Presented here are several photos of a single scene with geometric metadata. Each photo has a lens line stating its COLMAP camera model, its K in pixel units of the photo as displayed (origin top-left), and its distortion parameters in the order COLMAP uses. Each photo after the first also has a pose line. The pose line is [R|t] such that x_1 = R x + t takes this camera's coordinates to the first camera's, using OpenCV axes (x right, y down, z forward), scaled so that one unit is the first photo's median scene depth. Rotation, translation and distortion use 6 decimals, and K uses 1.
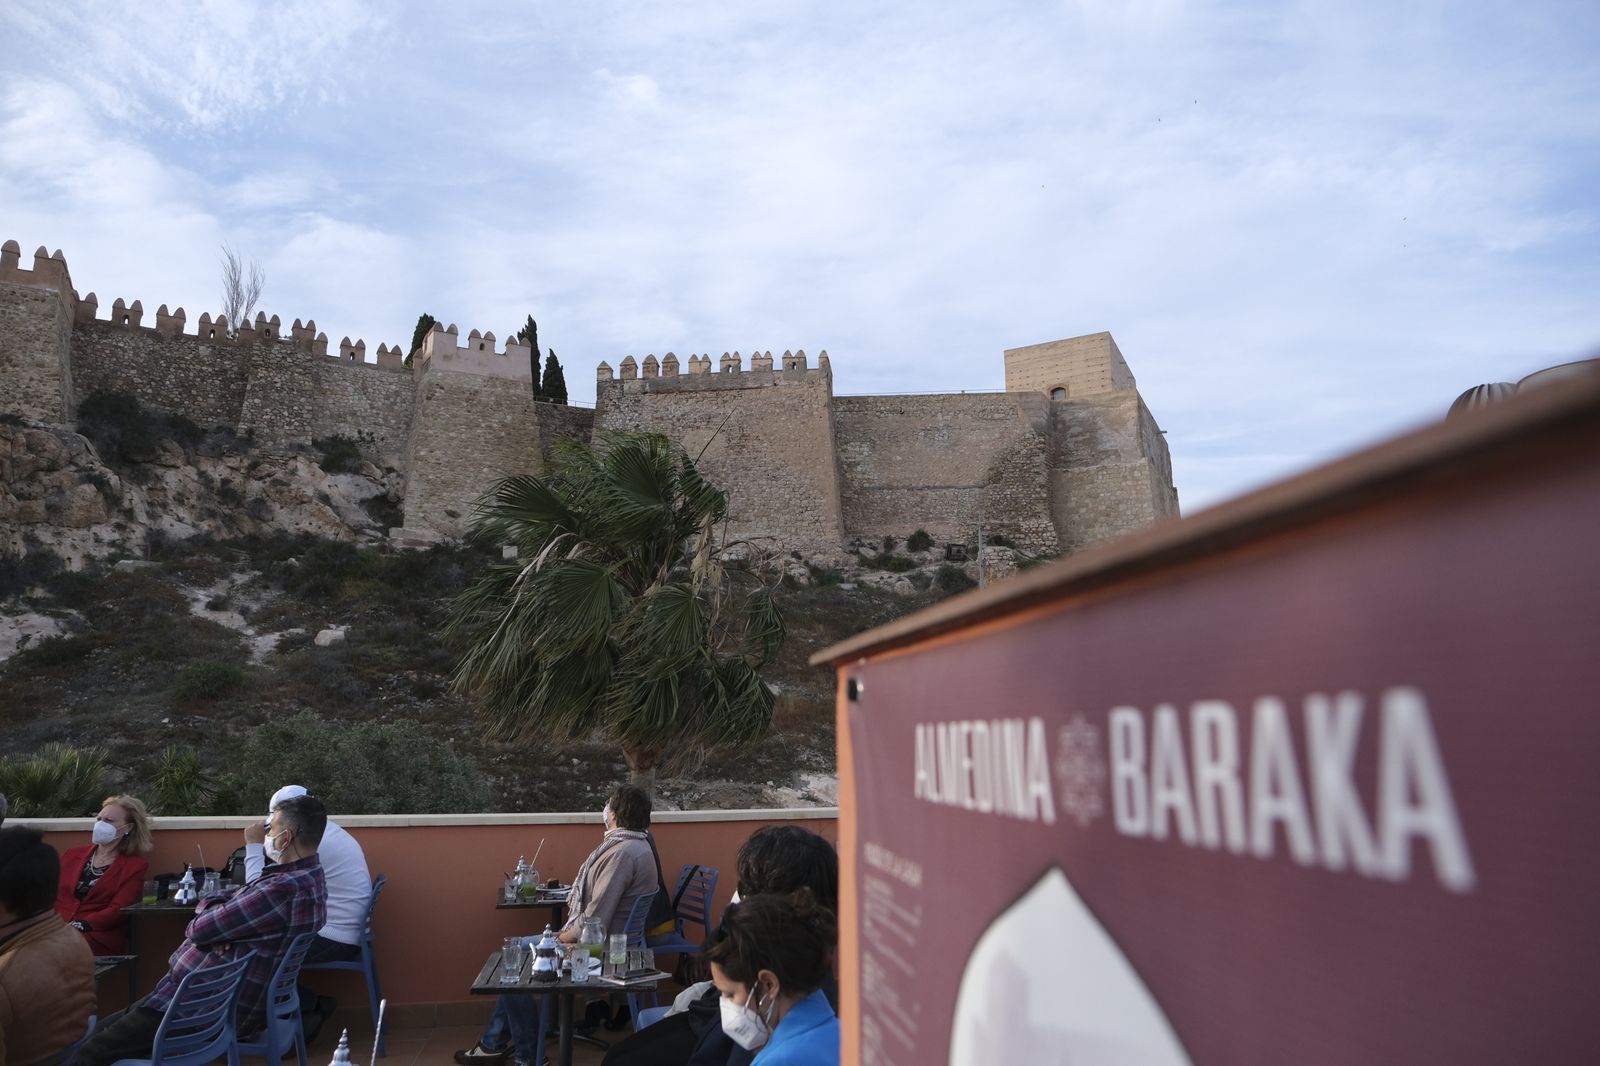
lens RADIAL K [[1086.0, 0, 807.5], [0, 1086.0, 534.4], [0, 0, 1]] dist [-0.027310, 0.011716]
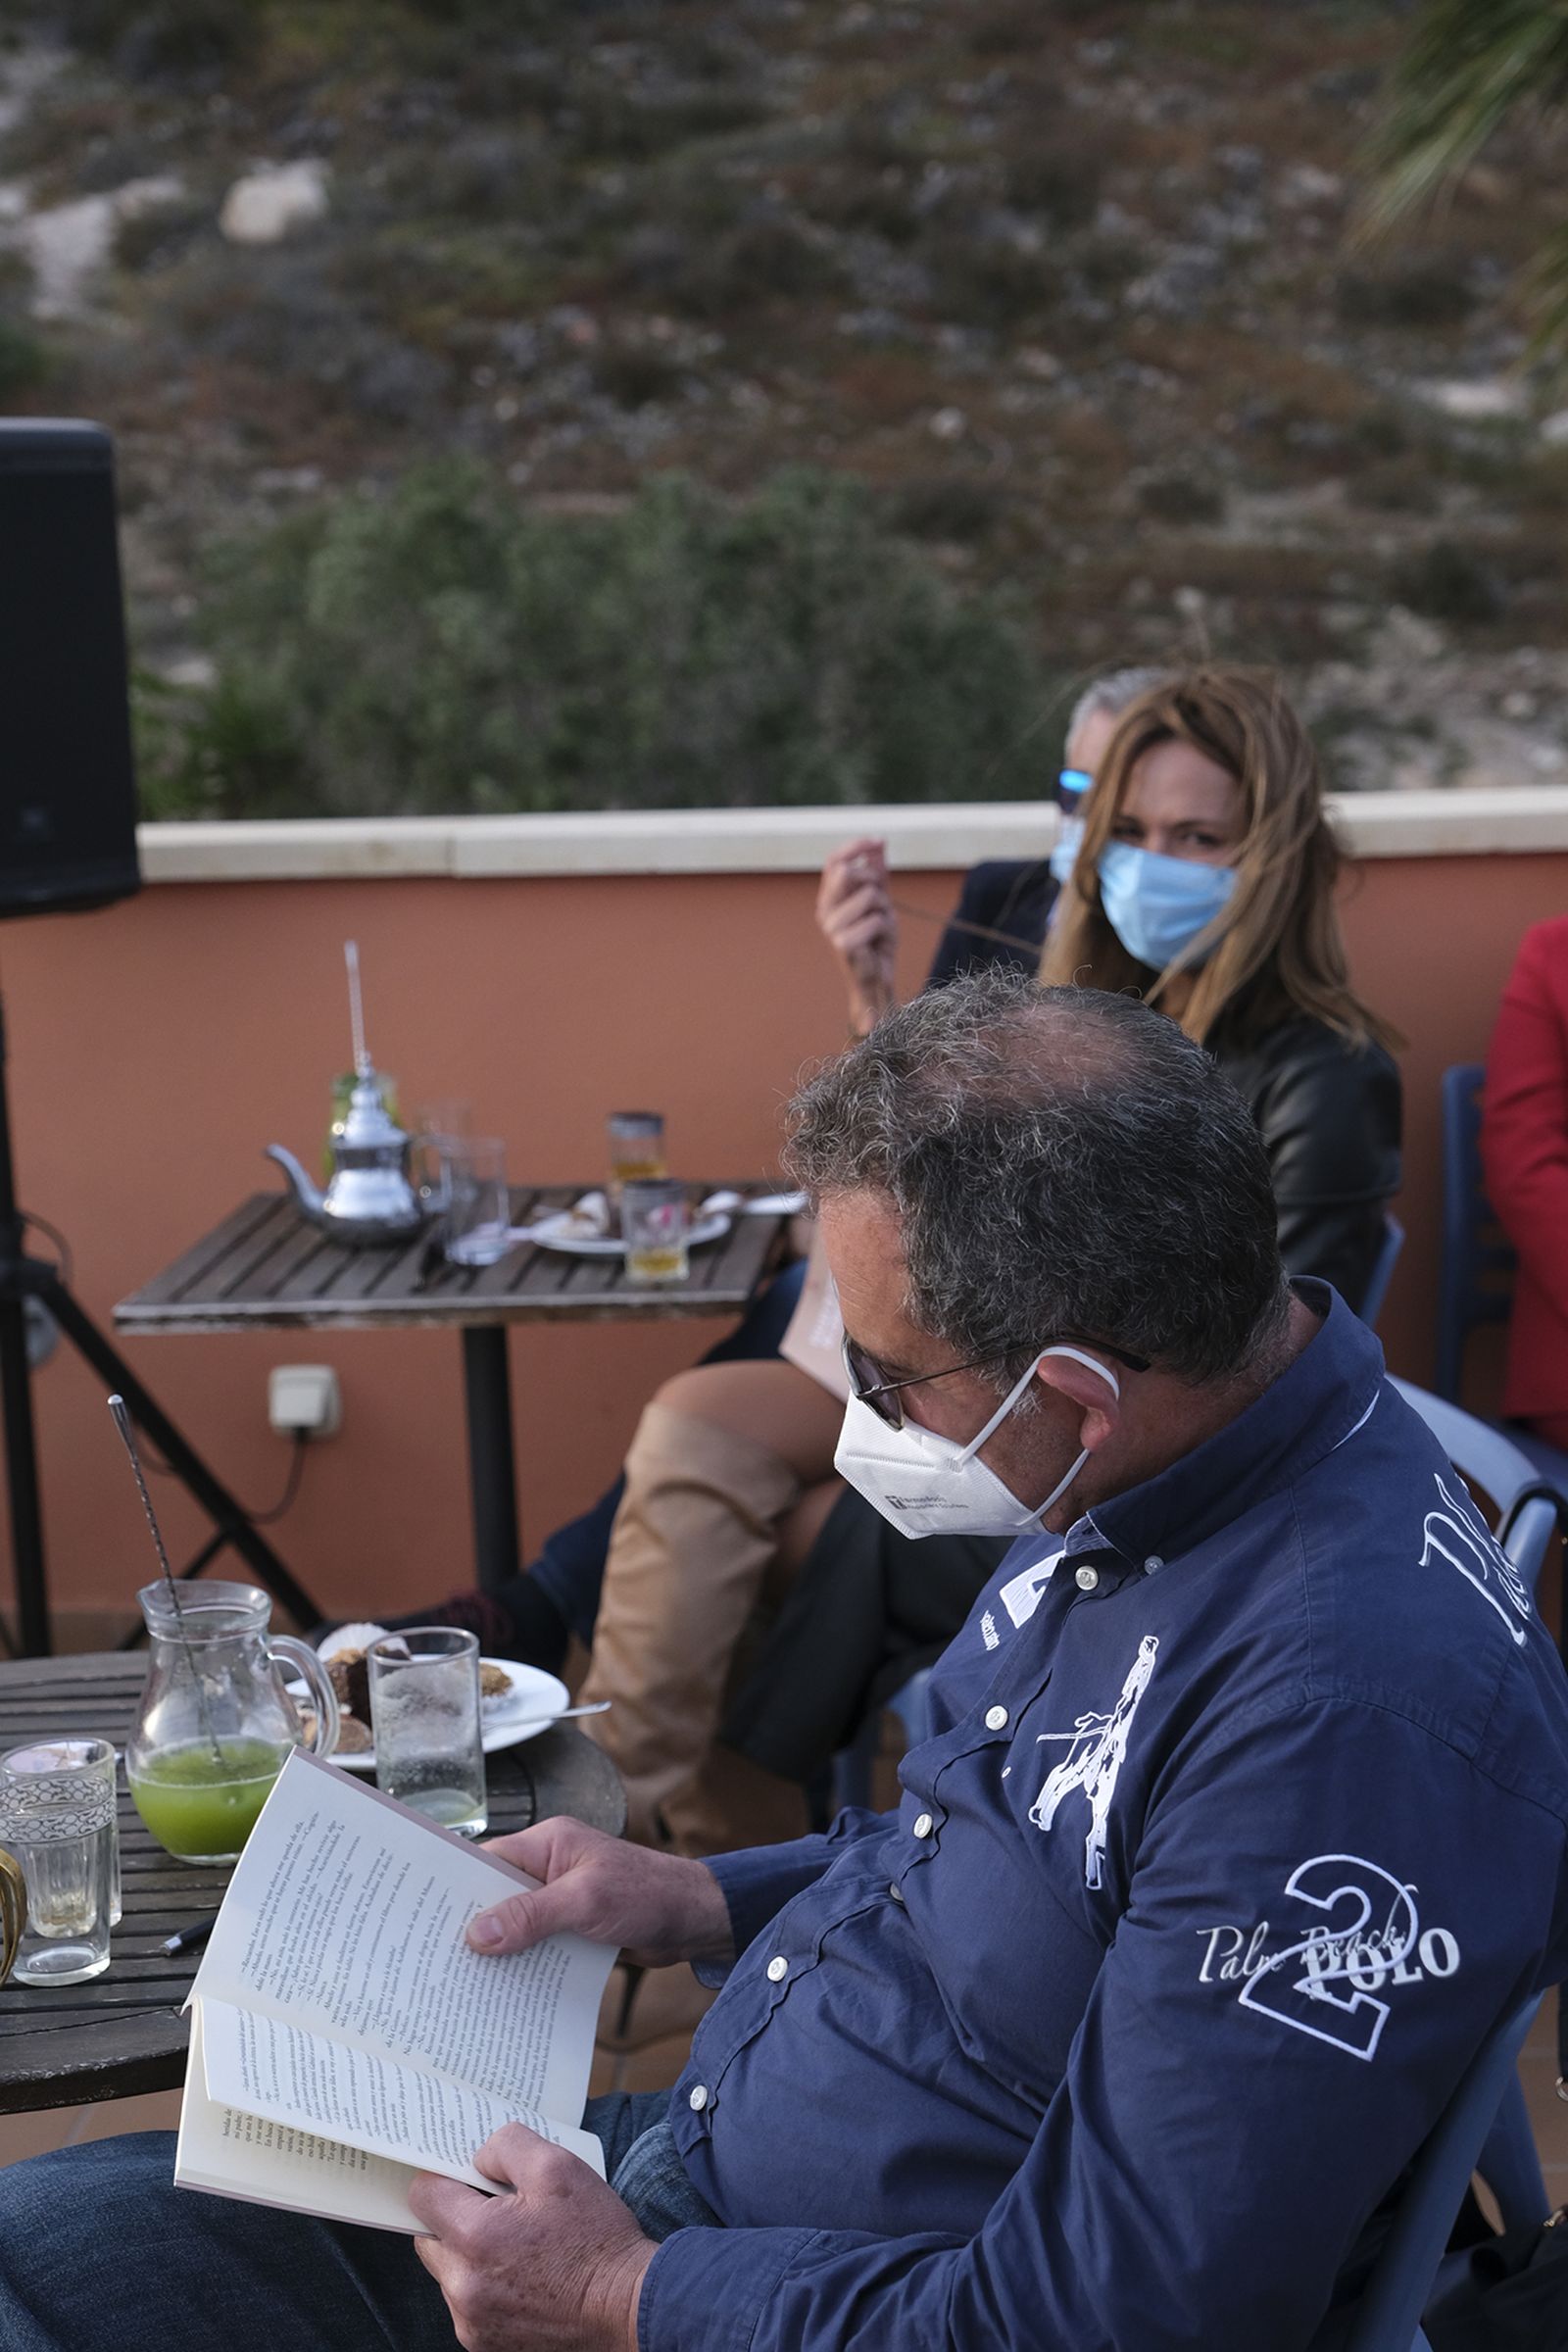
lens RADIAL K [[1675.7, 0, 784.0], [0, 1675.7, 1176.0], [0, 0, 1]] dist [-0.032674, 0.021896]
pose [[0.999294, -0.017776, -0.033098, -0.287532], [0.032935, 0.838378, 0.544094, 0.074845], [0.018077, -0.544800, 0.838371, 0.456561]]
